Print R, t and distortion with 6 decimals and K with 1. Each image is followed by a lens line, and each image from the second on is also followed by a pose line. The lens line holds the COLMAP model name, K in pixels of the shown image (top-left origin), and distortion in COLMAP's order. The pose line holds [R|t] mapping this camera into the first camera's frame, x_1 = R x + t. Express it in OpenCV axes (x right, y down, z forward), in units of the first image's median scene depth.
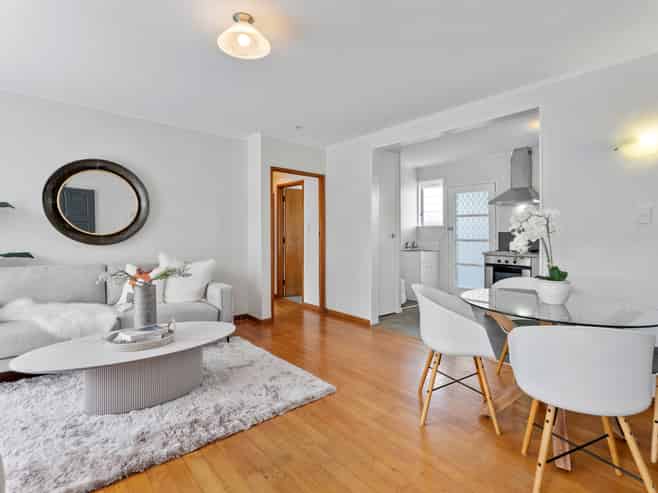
lens RADIAL K [[360.3, 0, 332.0], [0, 360.3, 252.9], [0, 0, 1]] dist [0.002399, 0.000655]
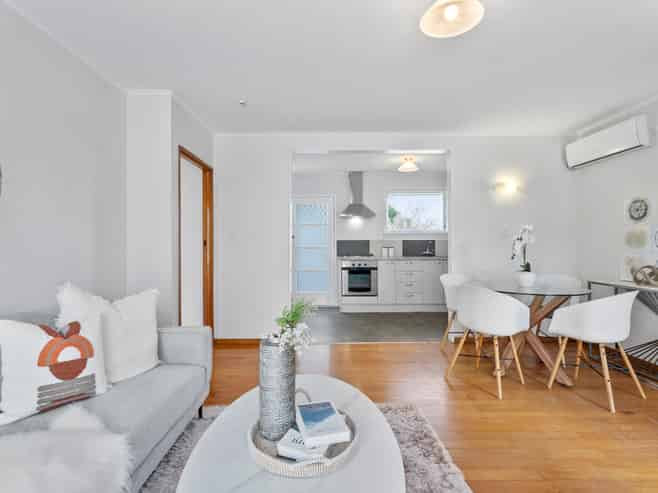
lens RADIAL K [[348.3, 0, 329.0], [0, 348.3, 246.5], [0, 0, 1]] dist [0.000330, 0.000117]
pose [[0.583239, -0.016194, 0.812139, -0.566797], [0.048839, 0.998692, -0.015160, -0.026543], [-0.810831, 0.048506, 0.583267, 0.417656]]
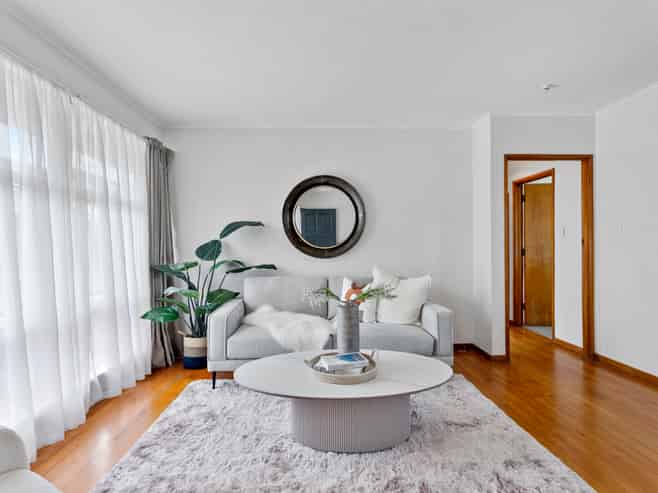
lens RADIAL K [[360.3, 0, 332.0], [0, 360.3, 252.9], [0, 0, 1]] dist [0.002399, 0.000655]
pose [[0.817798, -0.006817, -0.575465, -0.032481], [-0.012390, 0.999489, -0.029449, -0.007190], [0.575372, 0.031213, 0.817296, 0.179020]]
